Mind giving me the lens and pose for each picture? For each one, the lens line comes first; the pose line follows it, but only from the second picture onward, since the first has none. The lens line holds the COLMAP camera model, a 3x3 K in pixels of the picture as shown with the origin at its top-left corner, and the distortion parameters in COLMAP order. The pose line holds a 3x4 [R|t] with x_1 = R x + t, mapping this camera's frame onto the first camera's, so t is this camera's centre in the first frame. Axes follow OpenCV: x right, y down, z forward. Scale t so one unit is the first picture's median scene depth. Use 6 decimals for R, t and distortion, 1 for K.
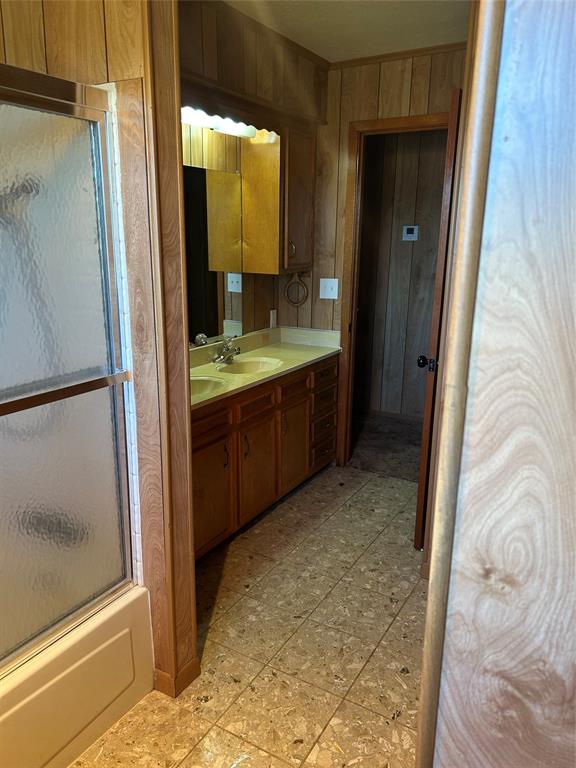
lens RADIAL K [[578.0, 0, 285.7], [0, 578.0, 381.4], [0, 0, 1]] dist [0.045147, -0.047756]
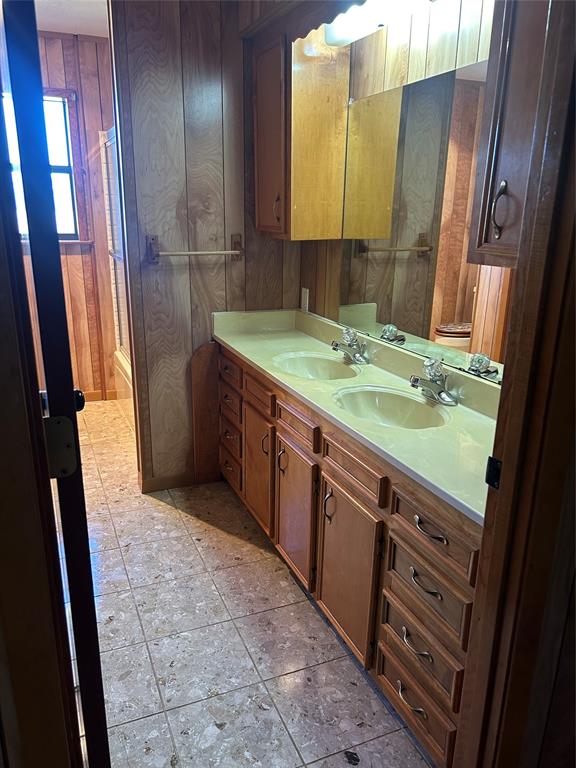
lens RADIAL K [[578.0, 0, 286.4], [0, 578.0, 384.1], [0, 0, 1]] dist [0.045147, -0.047756]
pose [[-0.584435, 0.222945, -0.780213, 0.754919], [-0.225606, 0.878960, 0.420157, -0.455267], [0.779447, 0.421575, -0.463397, 1.941069]]
